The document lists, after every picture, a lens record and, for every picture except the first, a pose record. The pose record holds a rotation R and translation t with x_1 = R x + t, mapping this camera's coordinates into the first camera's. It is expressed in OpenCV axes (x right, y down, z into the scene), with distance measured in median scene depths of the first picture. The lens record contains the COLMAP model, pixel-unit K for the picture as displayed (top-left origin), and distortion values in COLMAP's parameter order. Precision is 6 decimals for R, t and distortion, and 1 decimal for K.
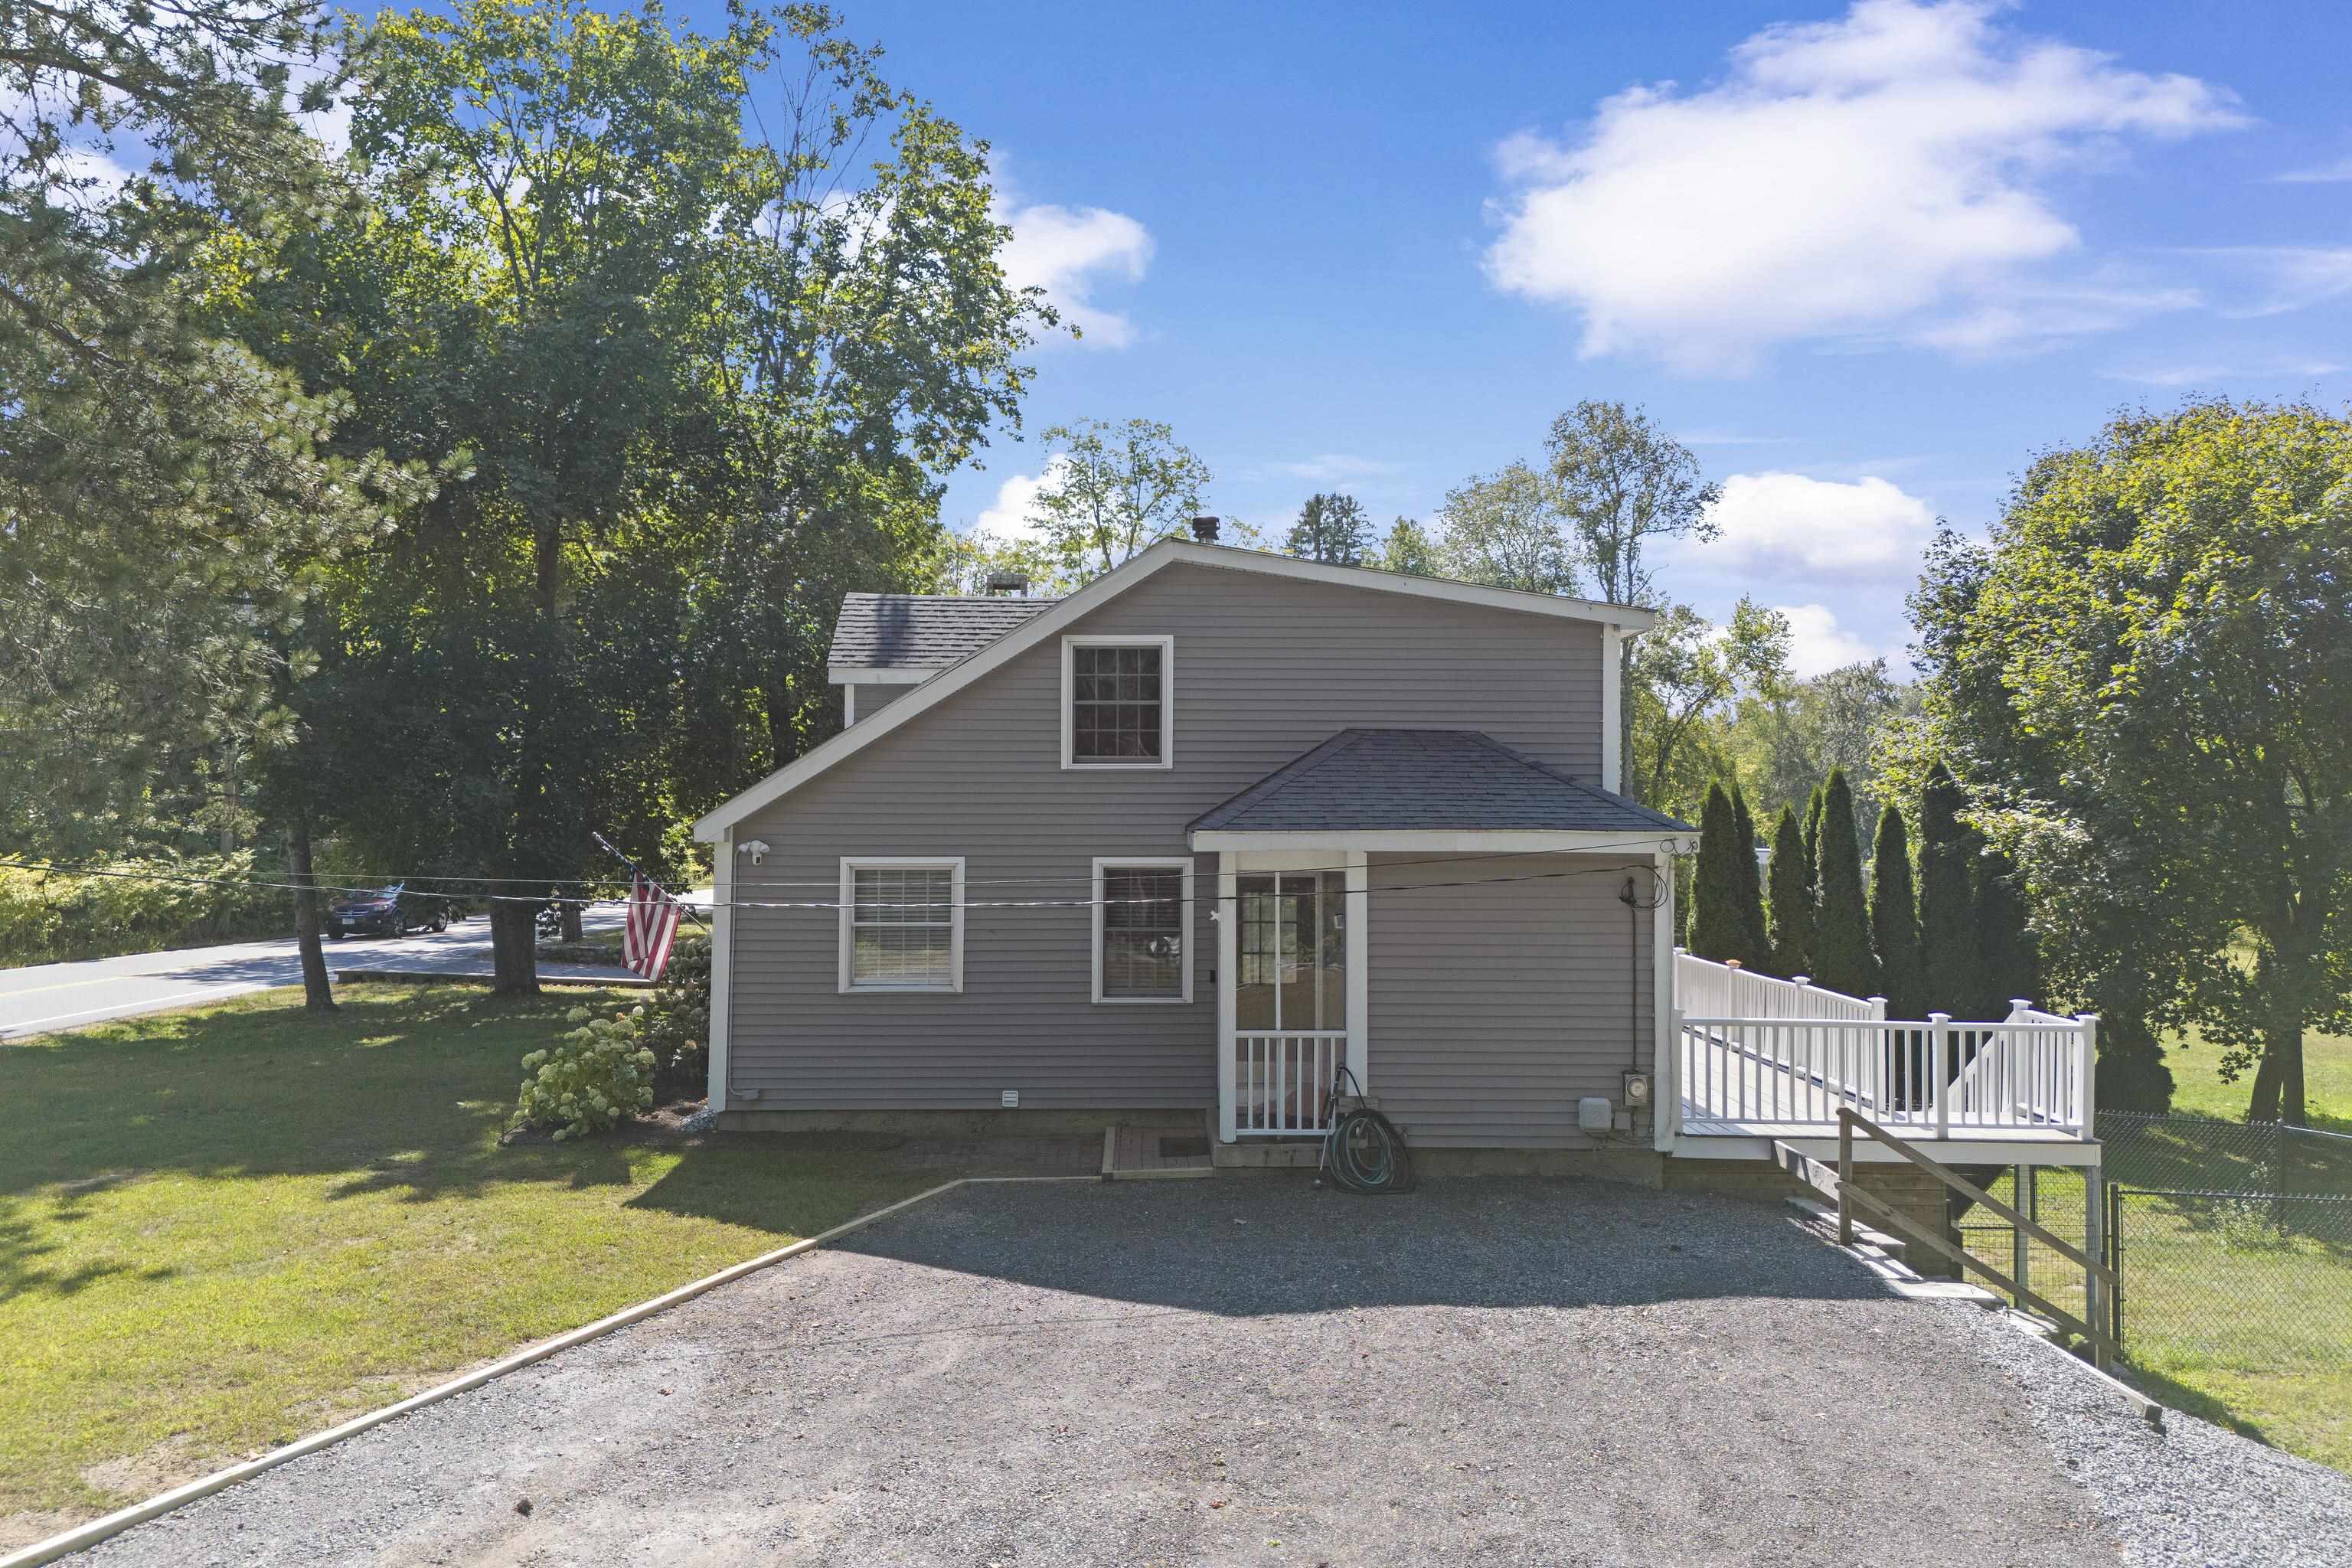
lens RADIAL K [[1694.6, 0, 1176.0], [0, 1694.6, 784.0], [0, 0, 1]] dist [0.071318, -0.057741]
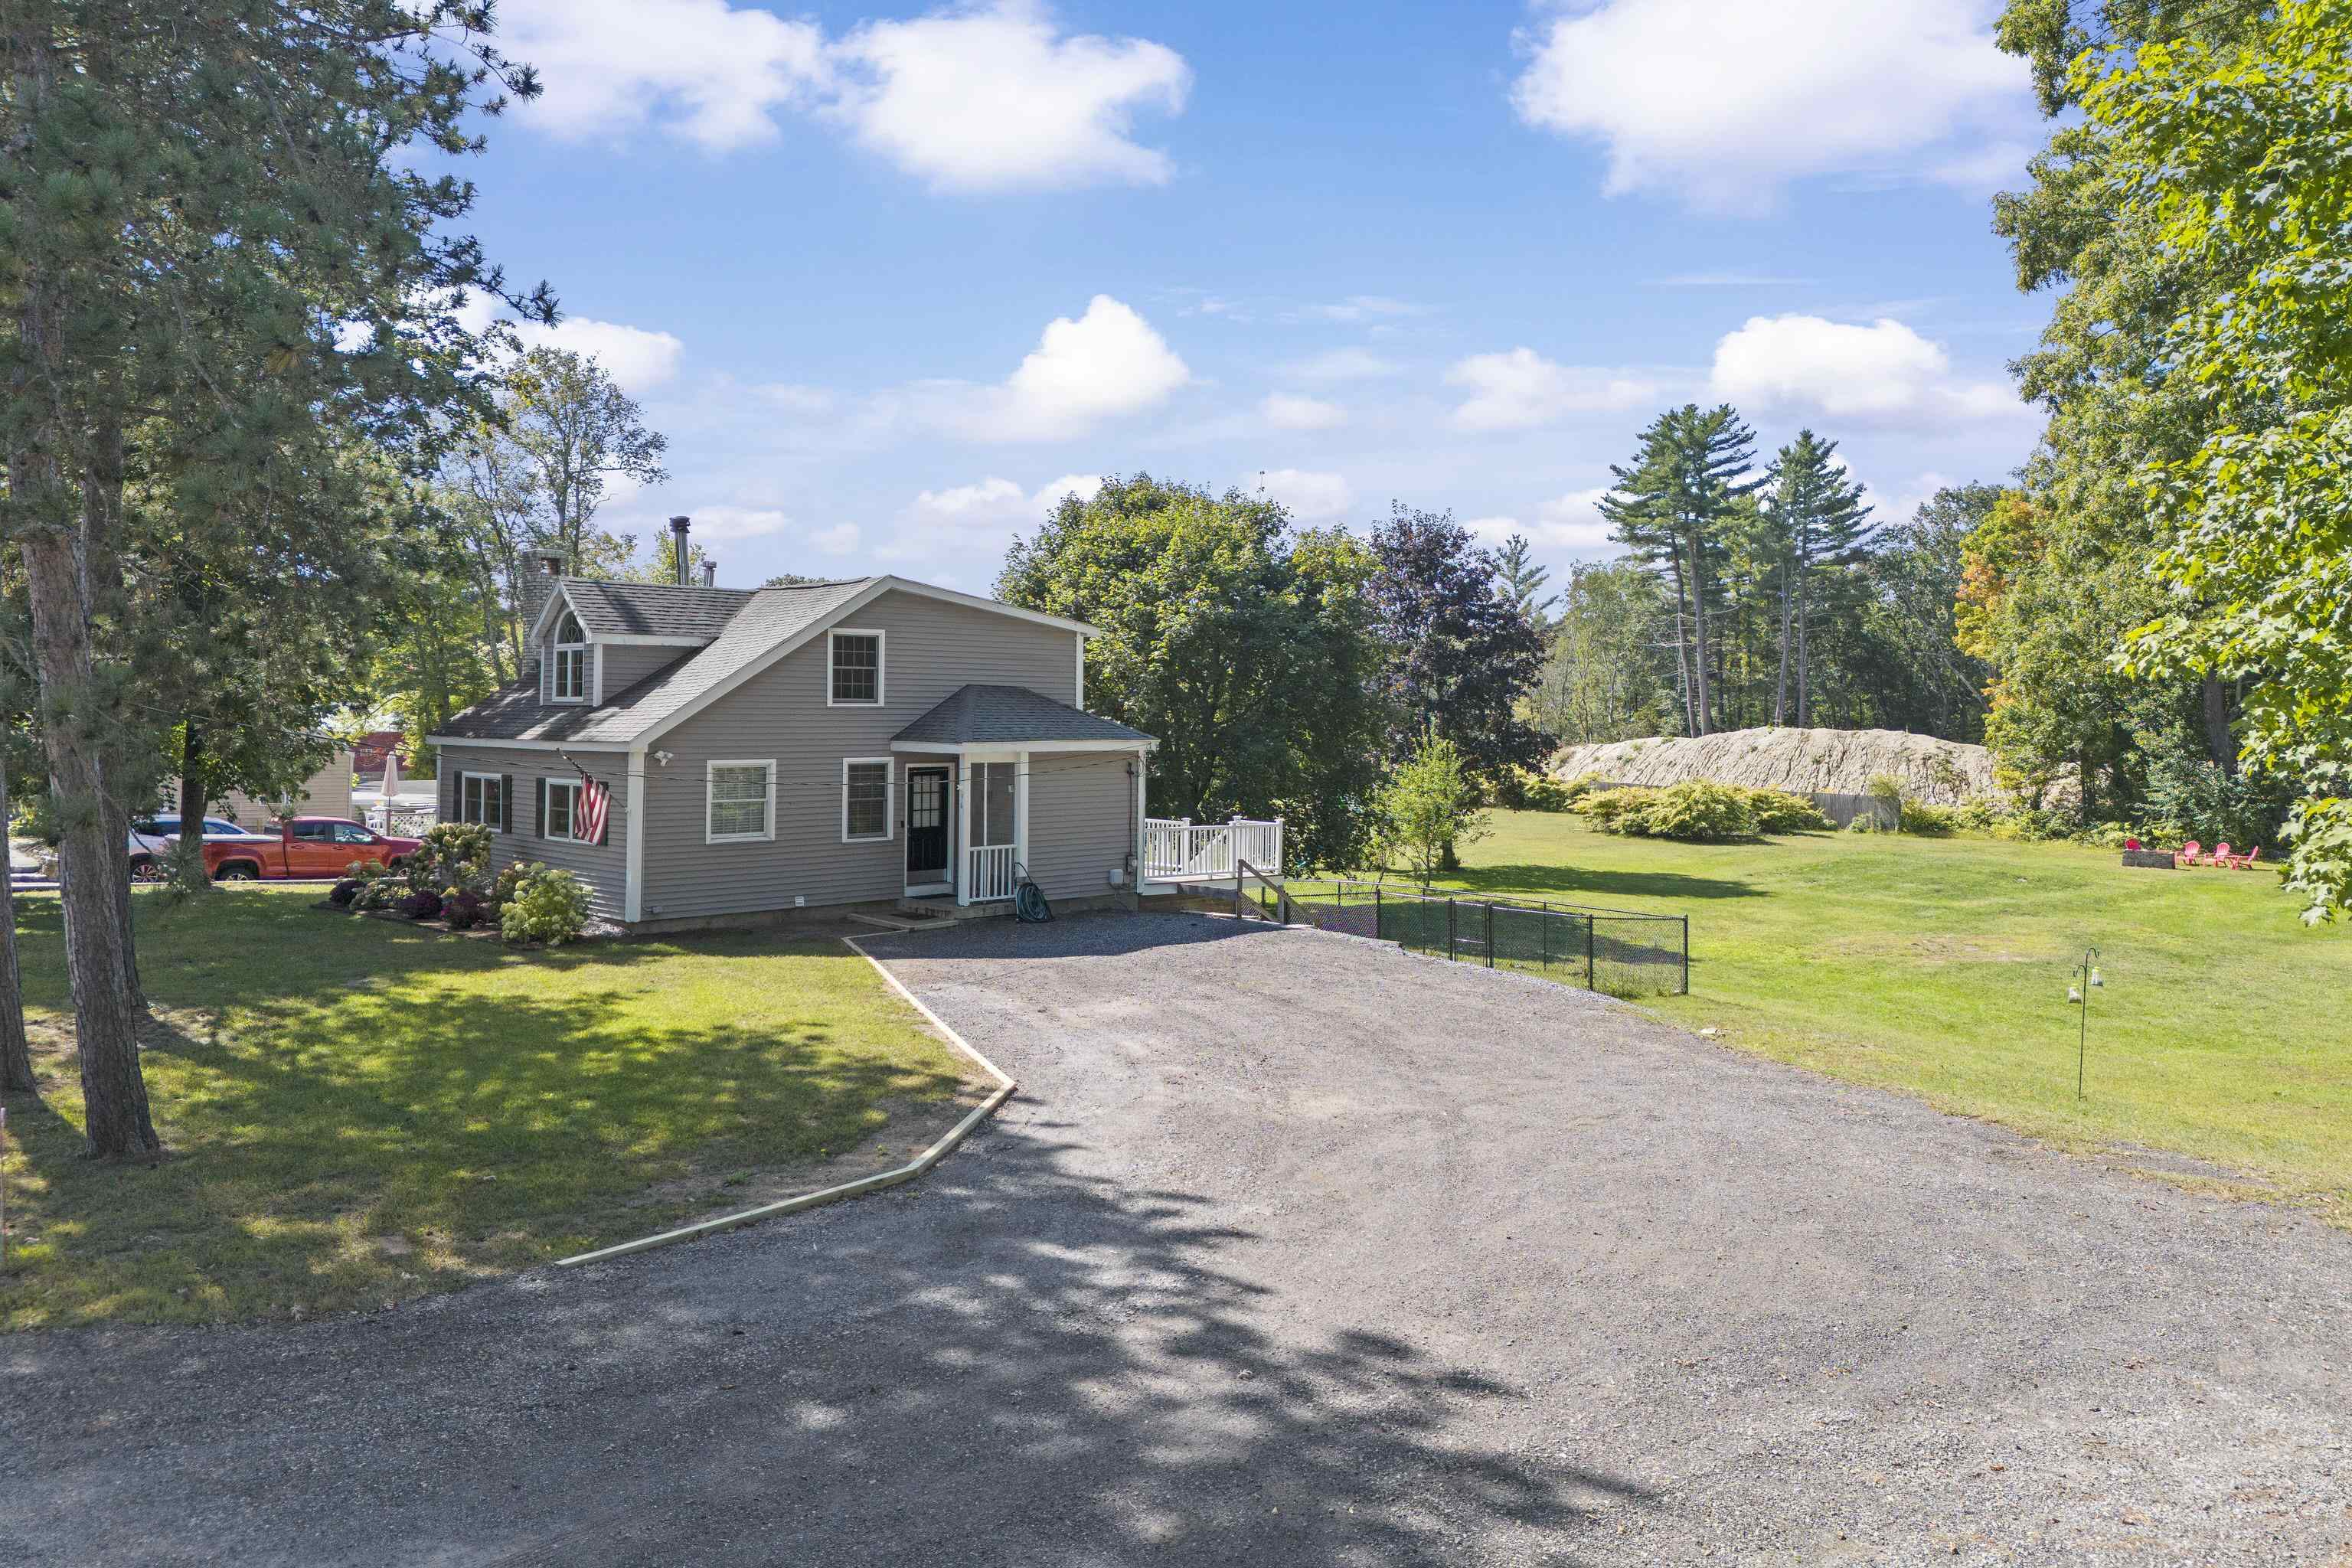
lens RADIAL K [[1694.6, 0, 1176.0], [0, 1694.6, 784.0], [0, 0, 1]] dist [0.071318, -0.057741]
pose [[0.742207, -0.028620, 0.669559, -0.952007], [-0.011745, 0.998379, 0.055694, -0.030284], [-0.670068, -0.049200, 0.740668, -0.501637]]
